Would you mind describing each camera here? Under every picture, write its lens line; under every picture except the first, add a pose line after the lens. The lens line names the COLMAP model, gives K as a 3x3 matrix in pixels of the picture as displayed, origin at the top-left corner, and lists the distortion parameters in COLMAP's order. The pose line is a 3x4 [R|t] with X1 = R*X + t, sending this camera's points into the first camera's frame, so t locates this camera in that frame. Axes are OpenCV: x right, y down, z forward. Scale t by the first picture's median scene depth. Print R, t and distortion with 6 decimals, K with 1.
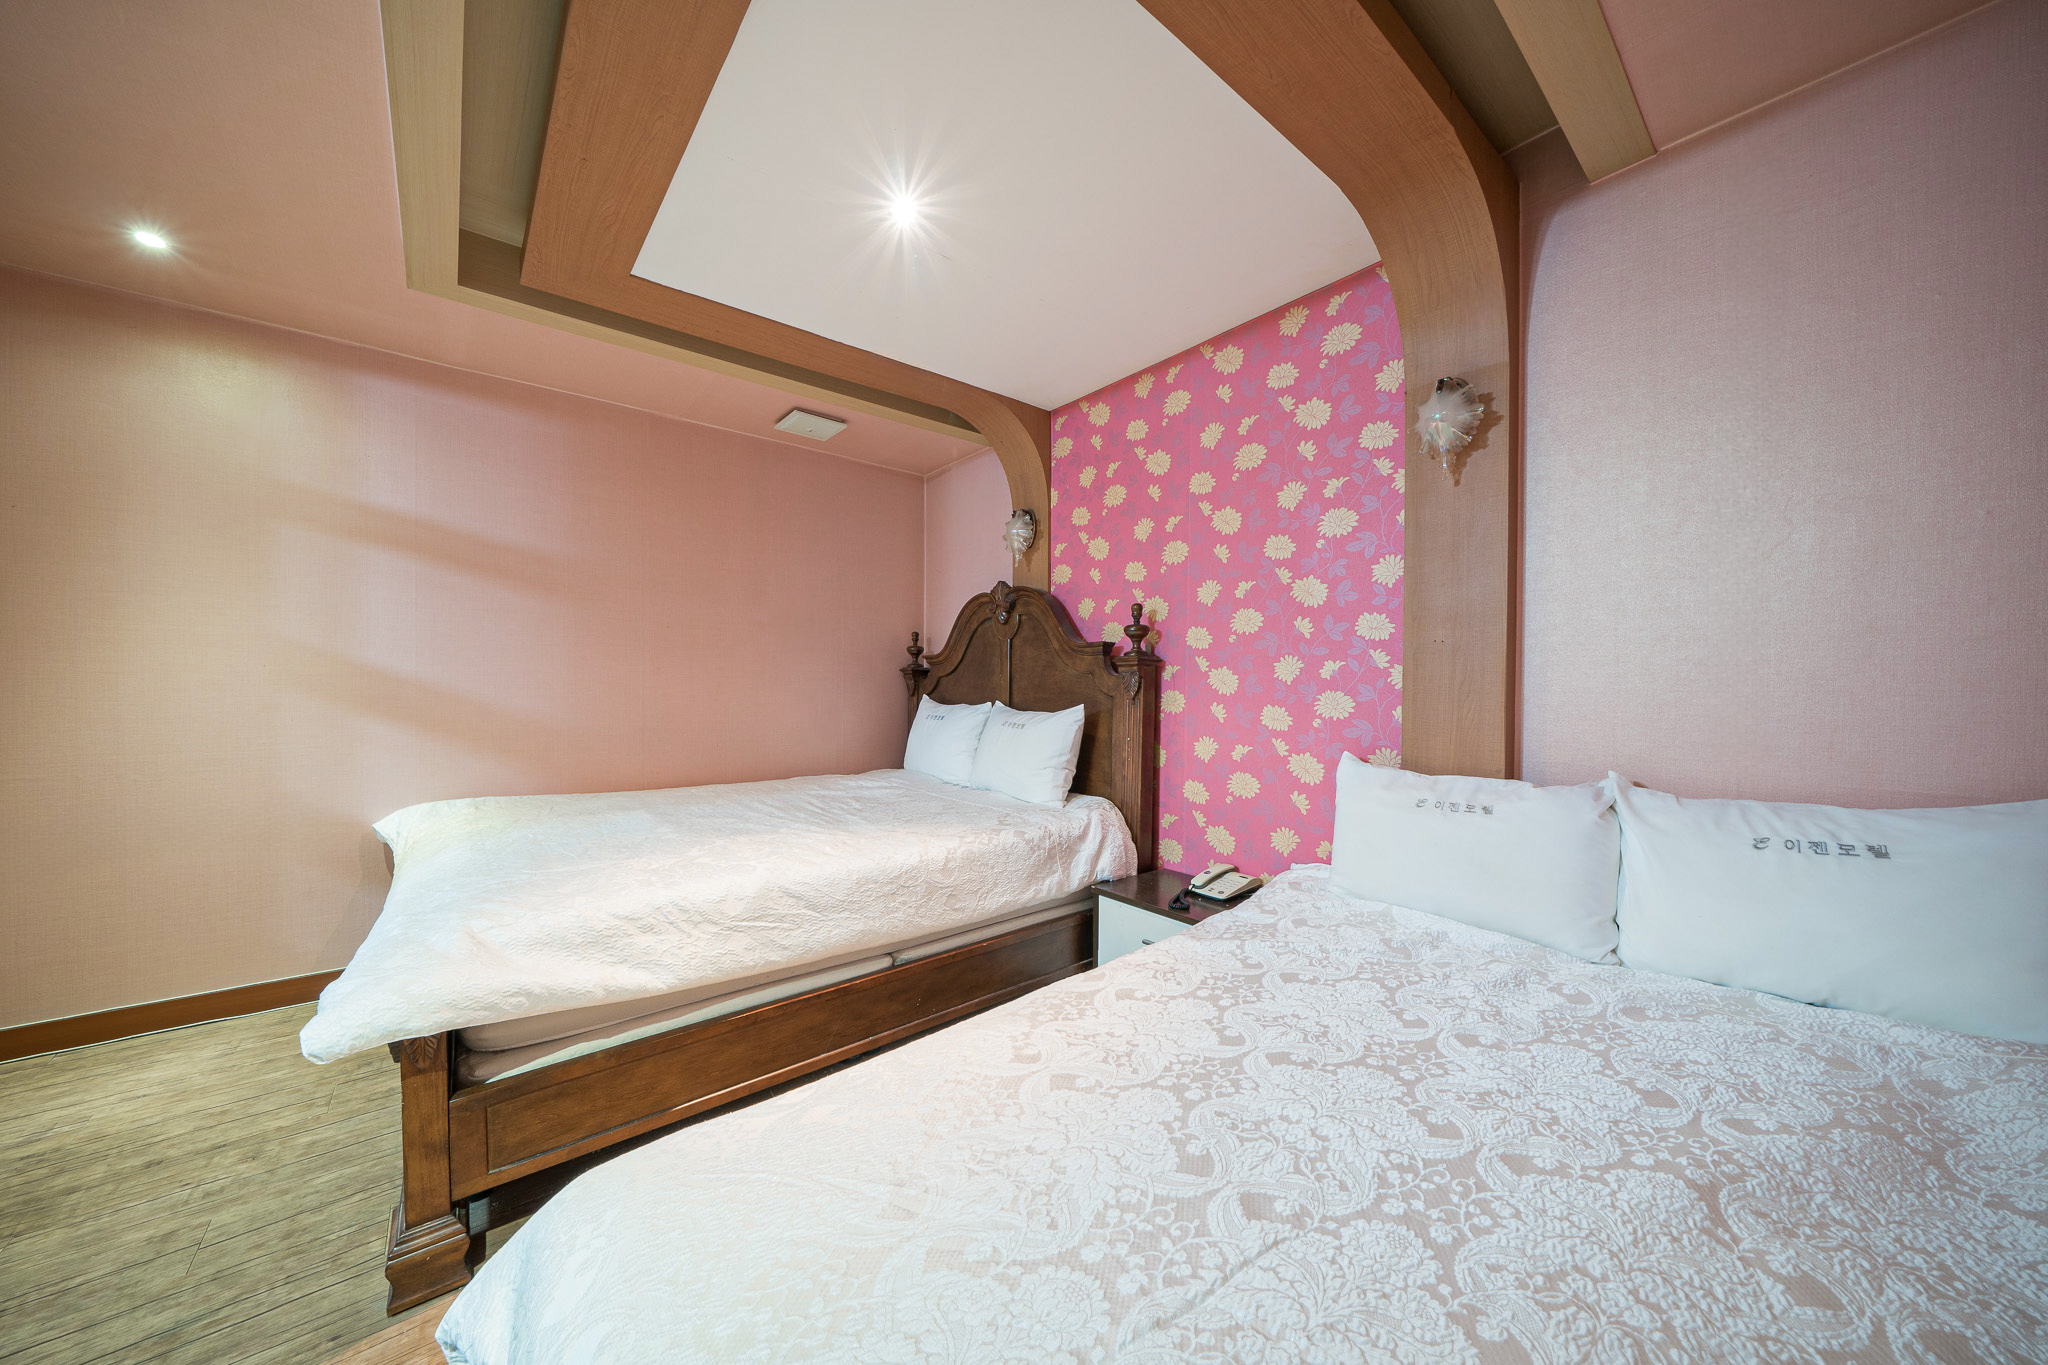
lens RADIAL K [[697.7, 0, 1021.4], [0, 697.7, 701.5], [0, 0, 1]] dist [-0.002815, -0.000072]
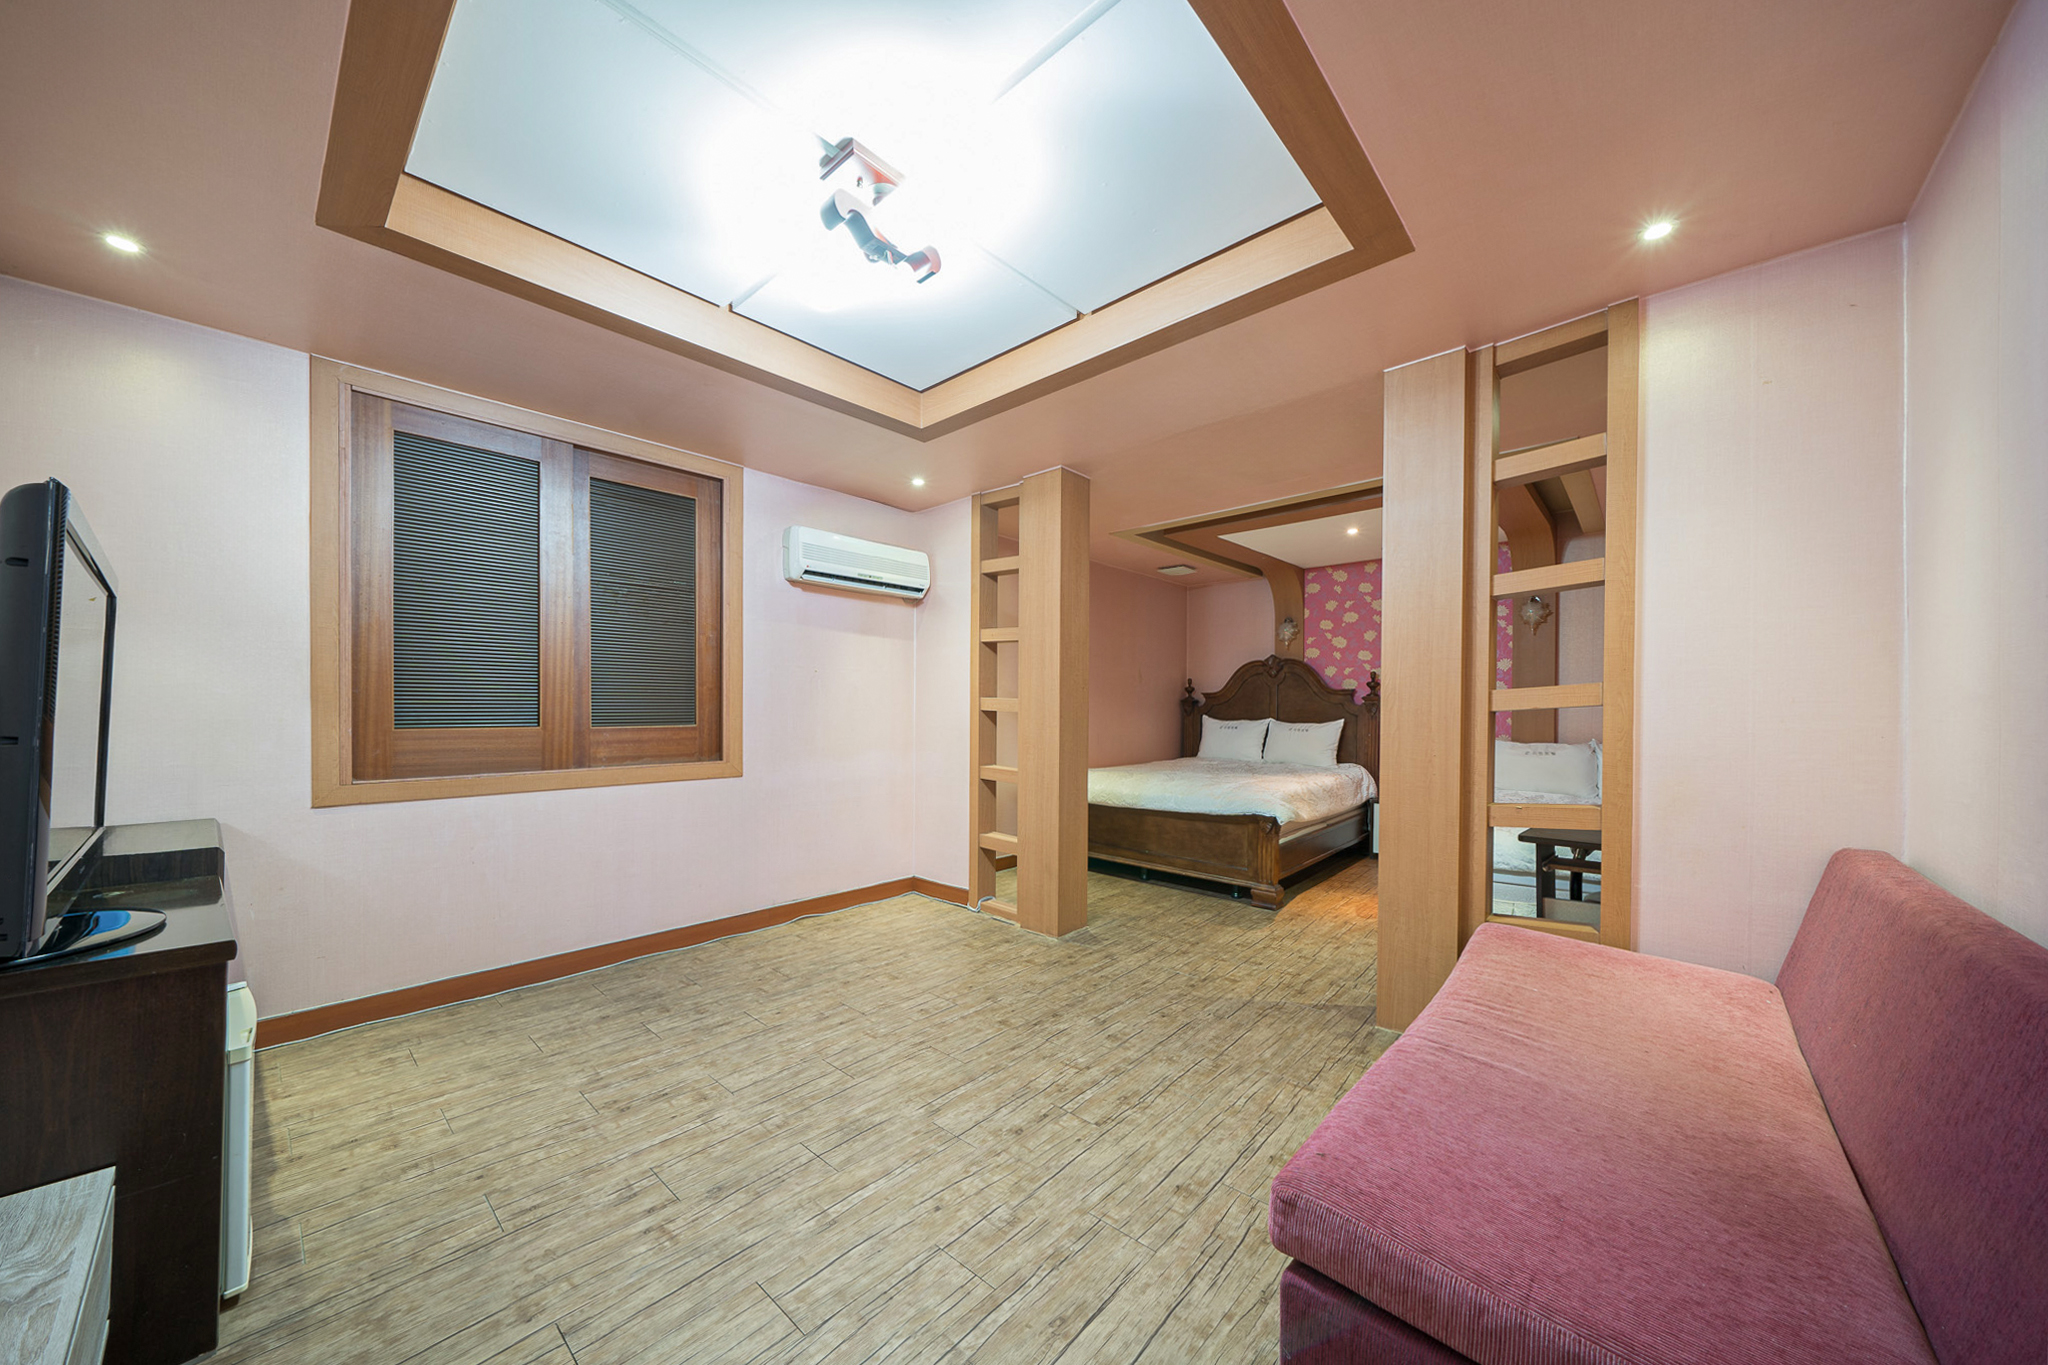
lens RADIAL K [[705.3, 0, 1021.8], [0, 705.3, 729.7], [0, 0, 1]] dist [-0.000217, -0.000019]
pose [[0.988211, -0.009421, 0.152808, -1.198192], [0.007978, 0.999918, 0.010055, 0.007379], [-0.152890, -0.008717, 0.988205, -0.949550]]
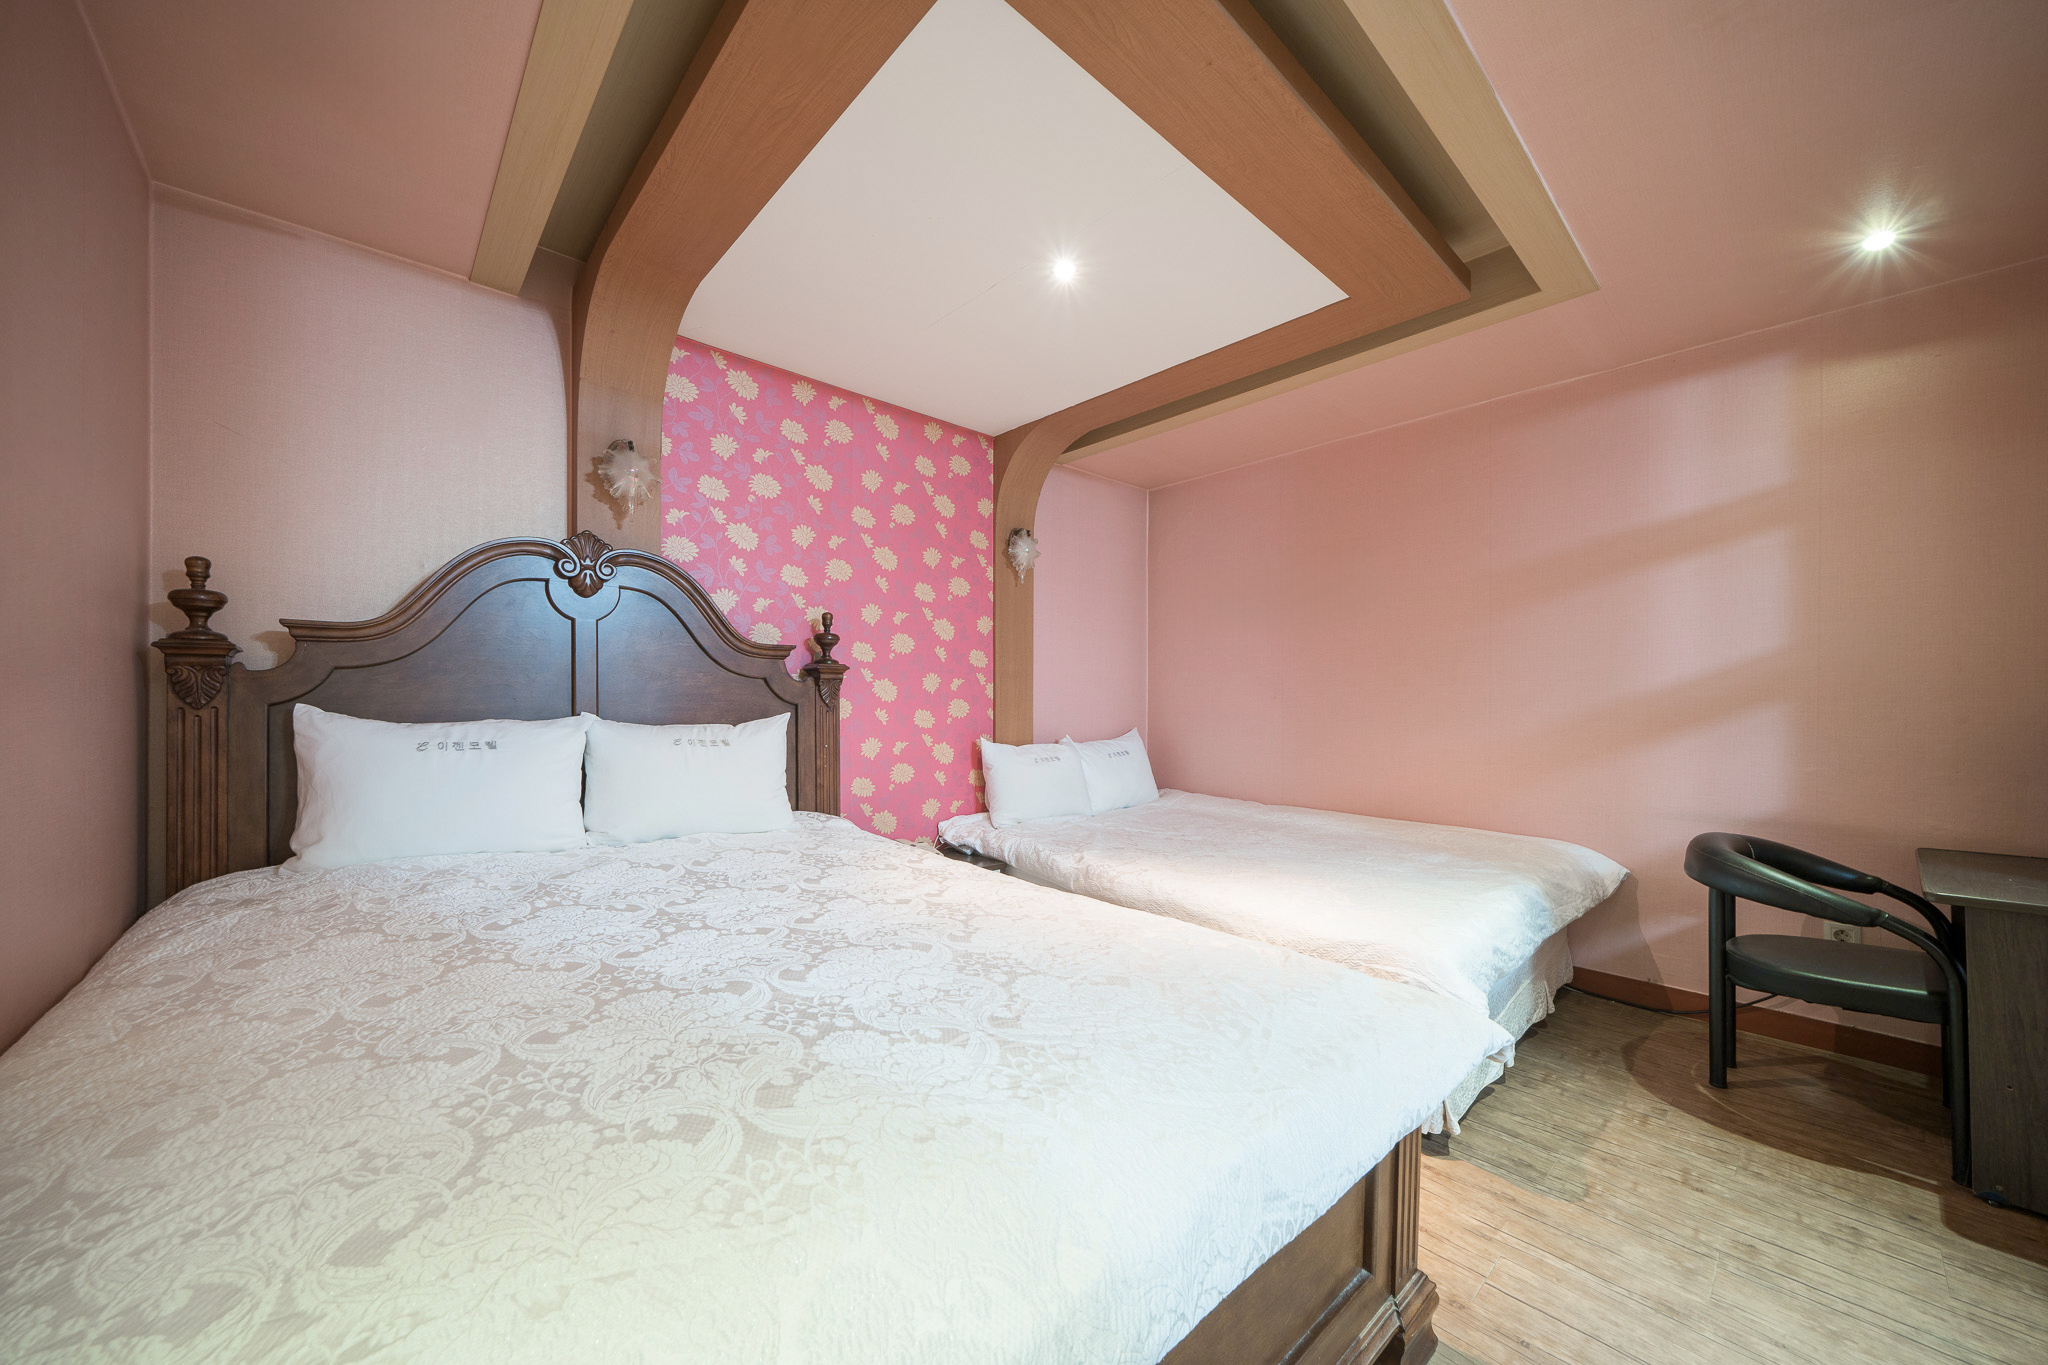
lens RADIAL K [[744.6, 0, 1016.7], [0, 744.6, 691.5], [0, 0, 1]] dist [-0.010243, -0.000079]
pose [[-0.058792, 0.001327, 0.998269, -0.908319], [0.003145, 0.999994, -0.001144, -0.022463], [-0.998265, 0.003072, -0.058796, 0.763043]]
